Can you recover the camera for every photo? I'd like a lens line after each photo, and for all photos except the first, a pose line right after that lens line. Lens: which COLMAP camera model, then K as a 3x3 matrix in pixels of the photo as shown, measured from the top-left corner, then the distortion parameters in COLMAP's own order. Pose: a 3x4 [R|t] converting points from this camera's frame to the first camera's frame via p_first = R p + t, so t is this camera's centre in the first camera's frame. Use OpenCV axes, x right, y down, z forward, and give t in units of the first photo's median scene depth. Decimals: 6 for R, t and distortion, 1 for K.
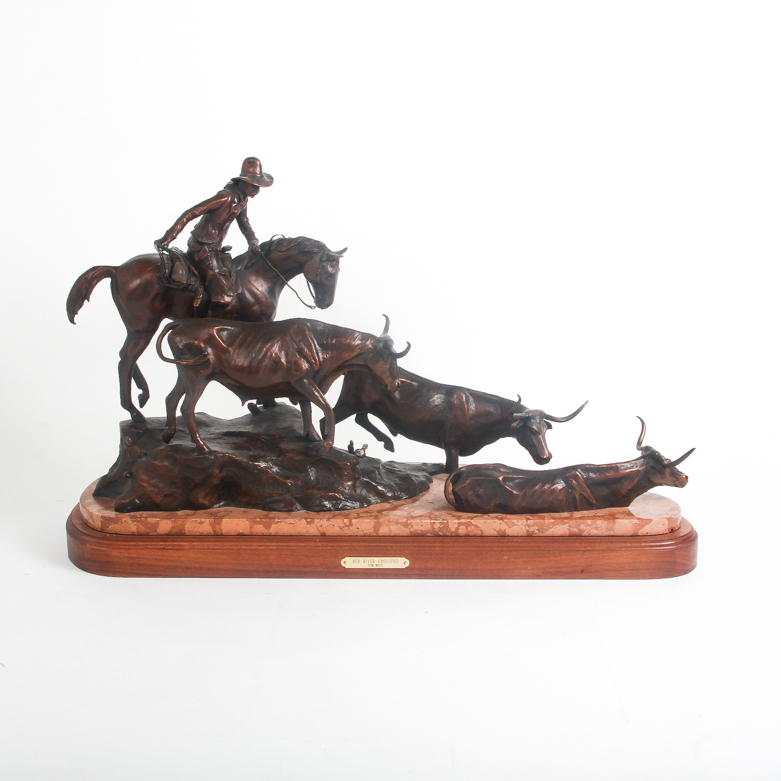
lens RADIAL K [[1319.5, 0, 392.6], [0, 1319.5, 391.0], [0, 0, 1]] dist [-0.093190, 0.000000]
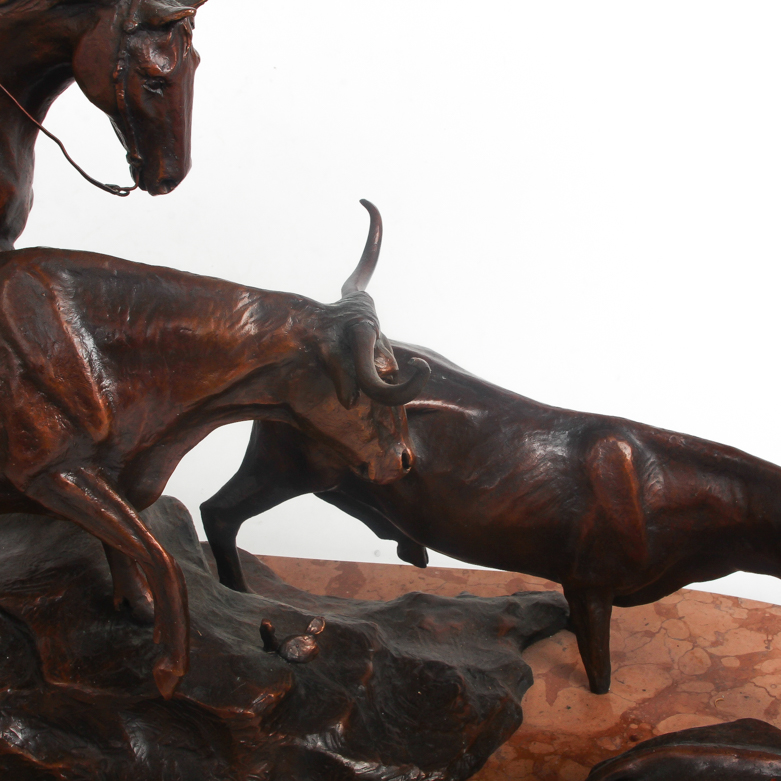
lens RADIAL K [[1319.5, 0, 390.4], [0, 1319.5, 385.3], [0, 0, 1]] dist [-0.093190, 0.000000]
pose [[0.995718, -0.015533, -0.091128, 0.026985], [0.030938, 0.984930, 0.170164, -0.069164], [0.087112, -0.172255, 0.981193, 0.710056]]
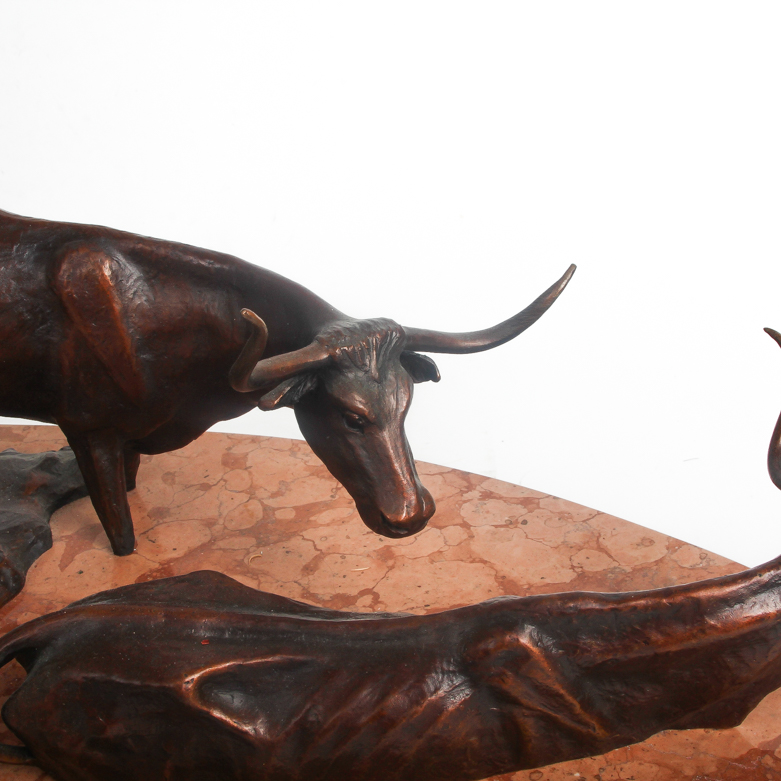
lens RADIAL K [[1319.5, 0, 387.2], [0, 1319.5, 392.2], [0, 0, 1]] dist [-0.093190, 0.000000]
pose [[0.998786, -0.048179, -0.010253, 0.115641], [0.049200, 0.965679, 0.255035, -0.036861], [-0.002386, -0.255229, 0.966878, 0.761586]]
